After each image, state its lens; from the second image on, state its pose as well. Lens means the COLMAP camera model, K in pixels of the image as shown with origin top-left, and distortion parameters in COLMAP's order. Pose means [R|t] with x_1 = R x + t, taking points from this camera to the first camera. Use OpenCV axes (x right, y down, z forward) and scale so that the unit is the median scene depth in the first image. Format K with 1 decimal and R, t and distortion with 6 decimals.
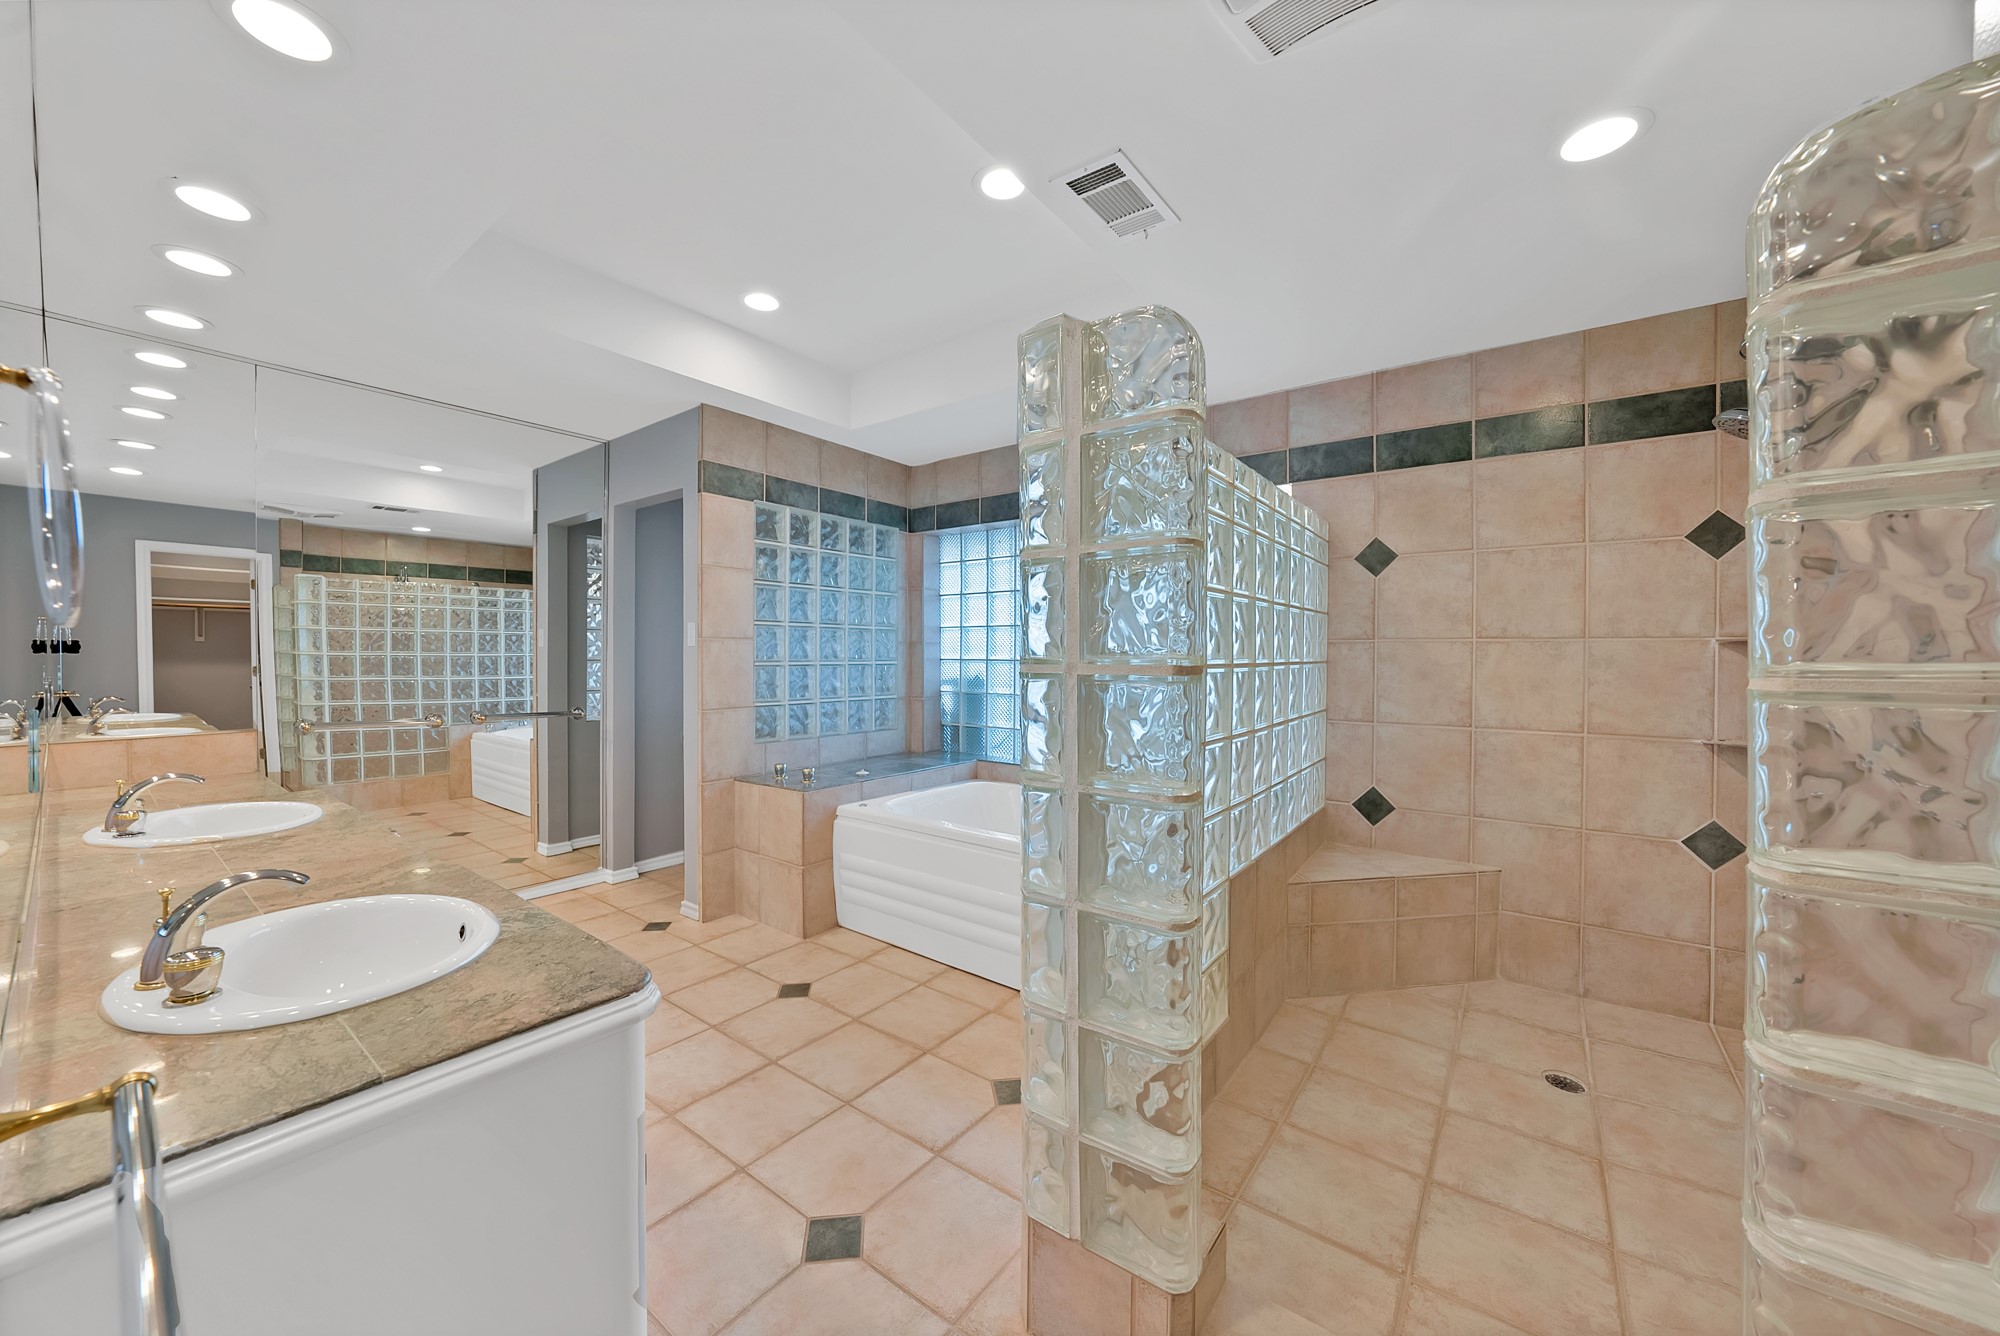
lens RADIAL K [[728.0, 0, 1003.8], [0, 728.0, 663.8], [0, 0, 1]] dist [-0.009538, 0.001022]
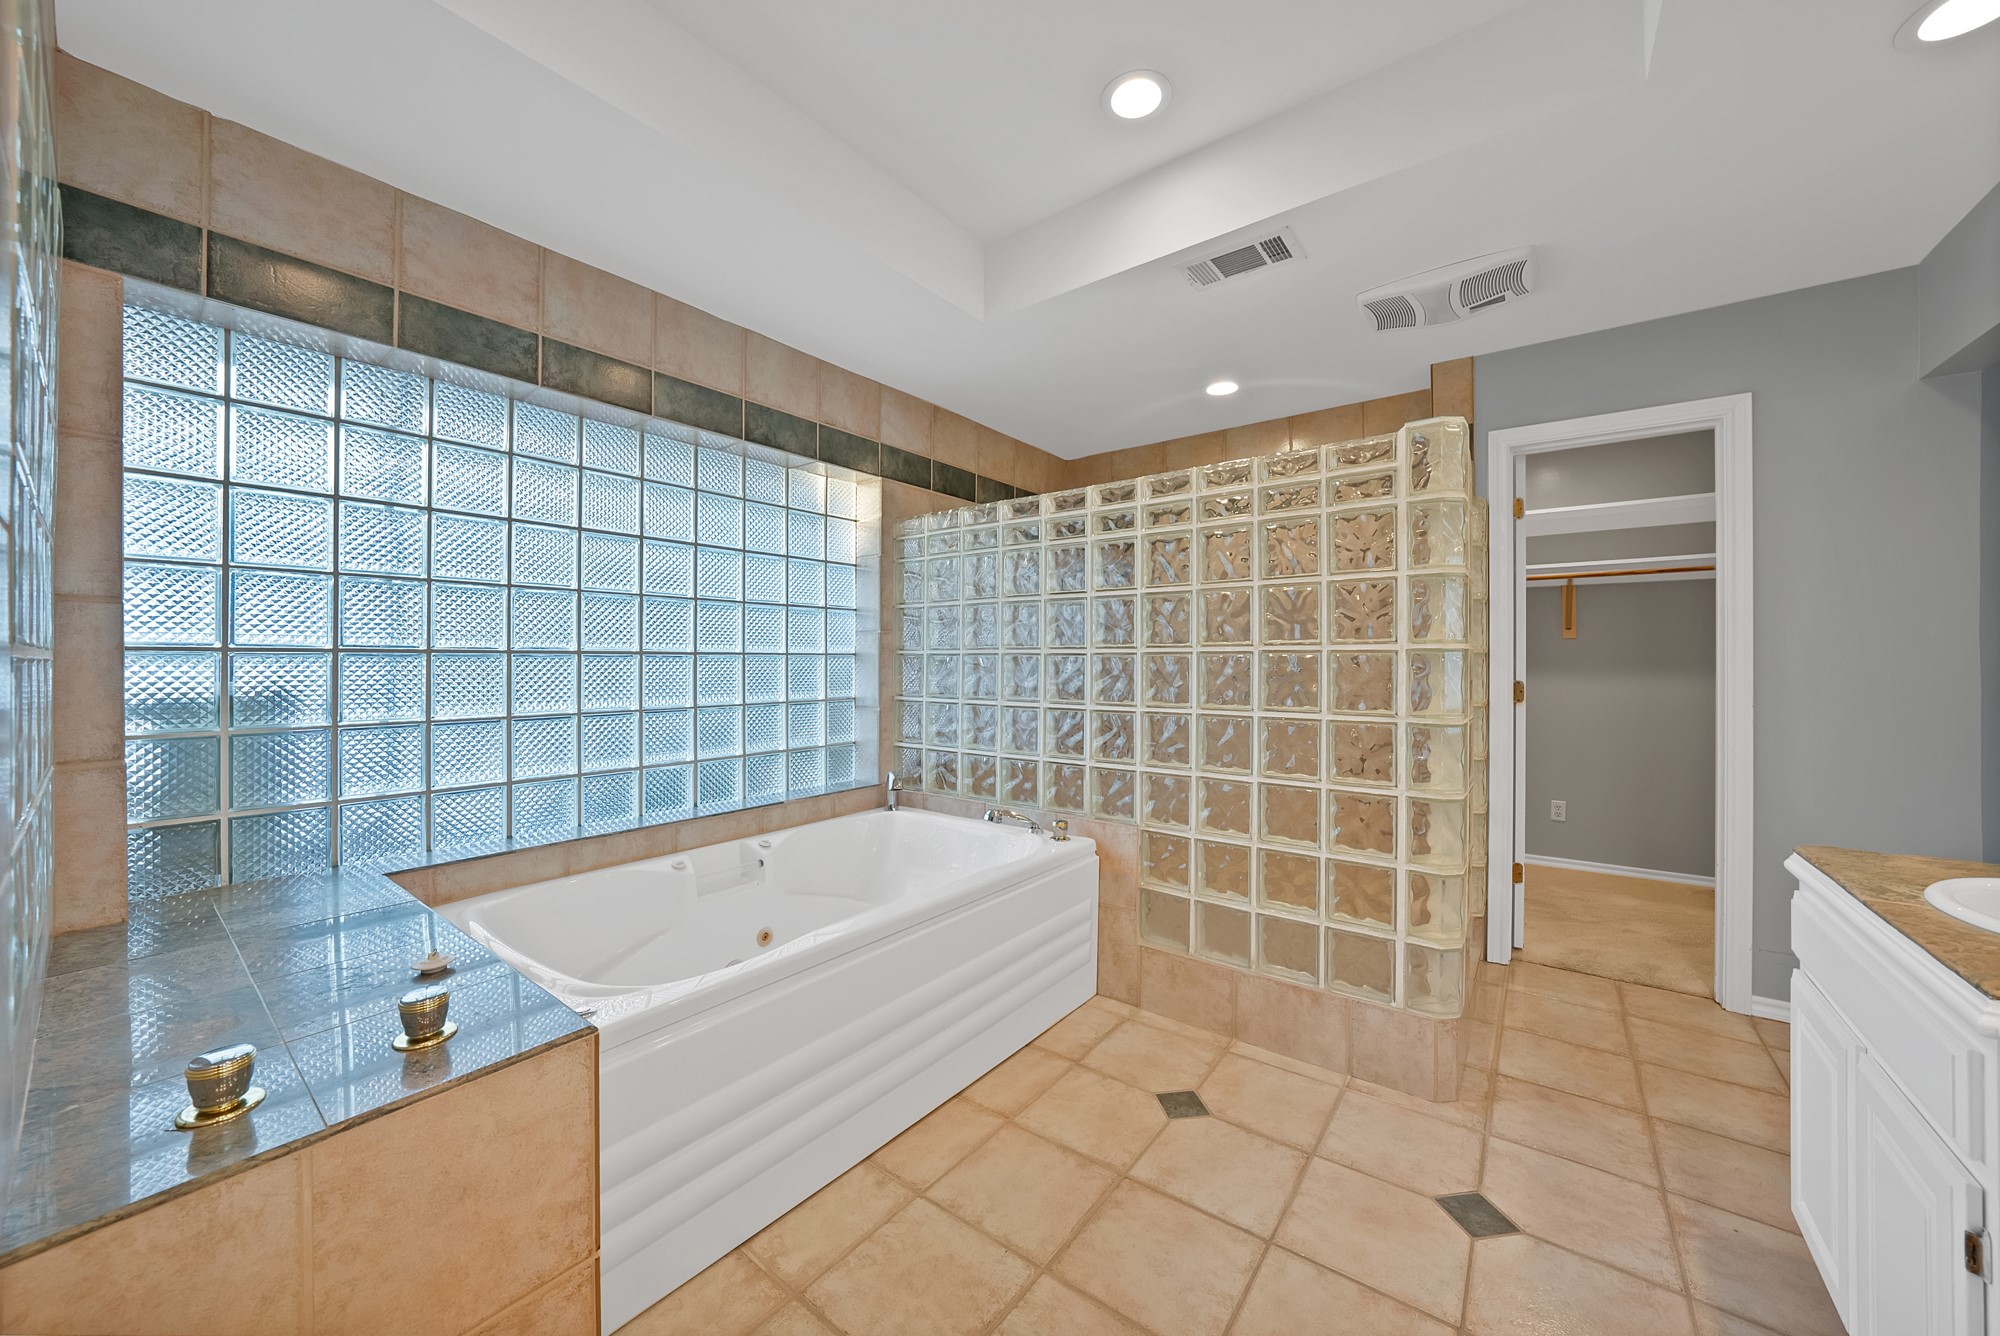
lens RADIAL K [[728.0, 0, 991.9], [0, 728.0, 662.6], [0, 0, 1]] dist [-0.009538, 0.001022]
pose [[0.011442, -0.011196, 0.999872, -0.686764], [0.011528, 0.999872, 0.011064, 0.002830], [-0.999868, 0.011400, 0.011569, 0.916576]]
